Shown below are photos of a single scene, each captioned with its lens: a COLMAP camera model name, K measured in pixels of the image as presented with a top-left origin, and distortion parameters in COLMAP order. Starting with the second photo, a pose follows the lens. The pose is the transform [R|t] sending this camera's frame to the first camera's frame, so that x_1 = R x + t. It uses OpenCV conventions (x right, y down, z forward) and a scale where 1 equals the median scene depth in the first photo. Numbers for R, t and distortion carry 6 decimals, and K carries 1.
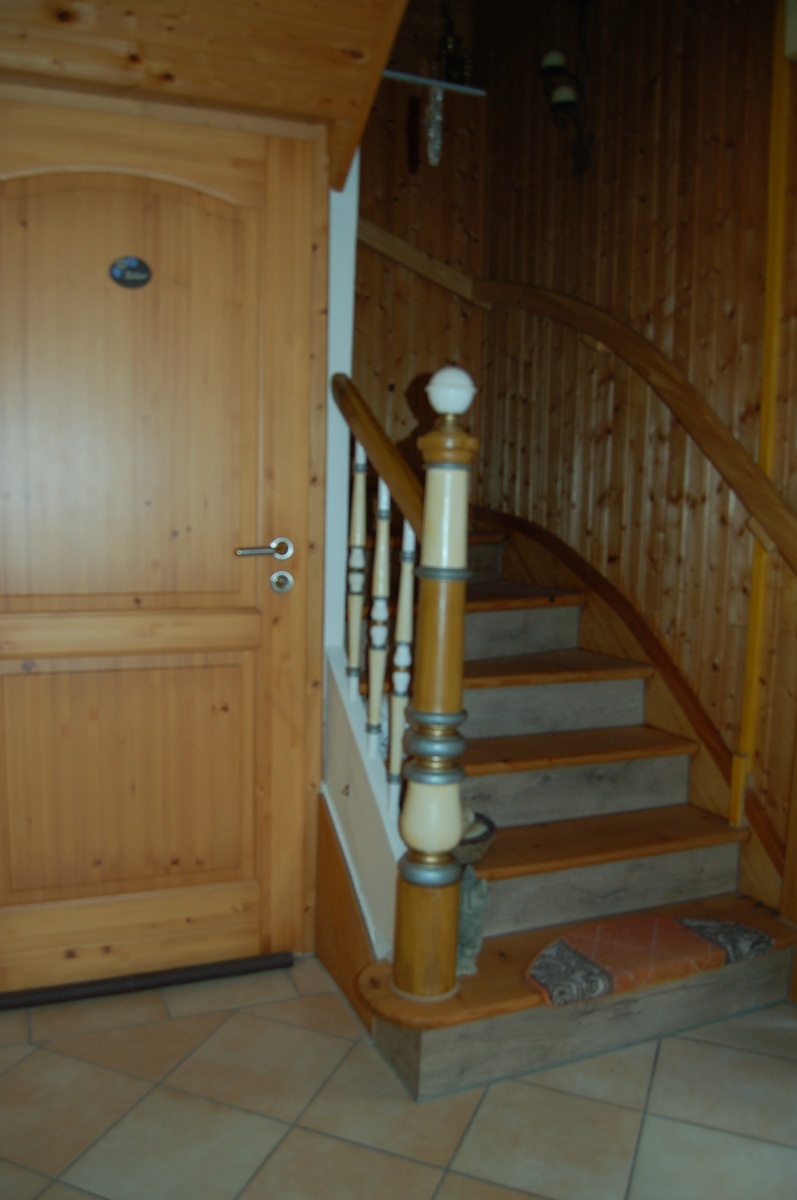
lens RADIAL K [[949.8, 0, 398.5], [0, 949.8, 600.0], [0, 0, 1]] dist [-0.098896, -0.003255]
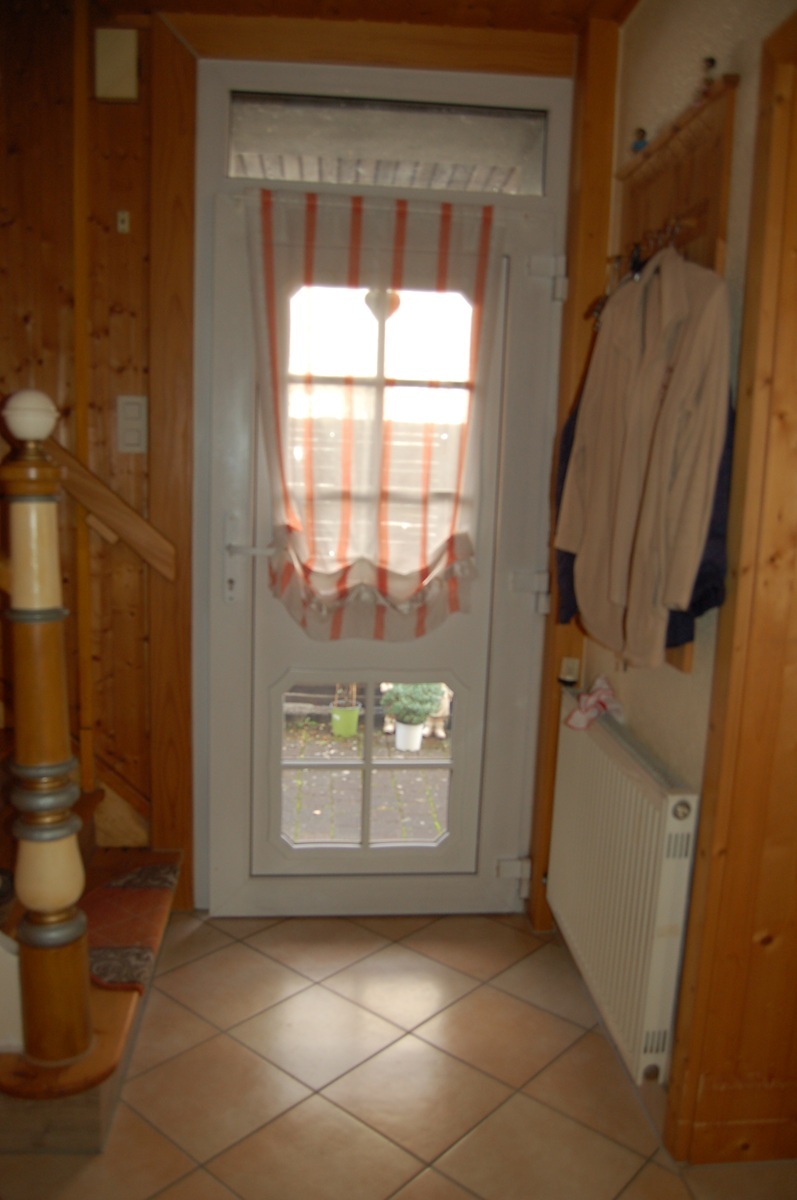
lens RADIAL K [[949.8, 0, 398.5], [0, 949.8, 600.0], [0, 0, 1]] dist [-0.098896, -0.003255]
pose [[0.289004, -0.164520, 0.943085, -0.680492], [0.088970, 0.985475, 0.144651, -0.138301], [-0.953185, 0.042102, 0.299443, 0.384847]]
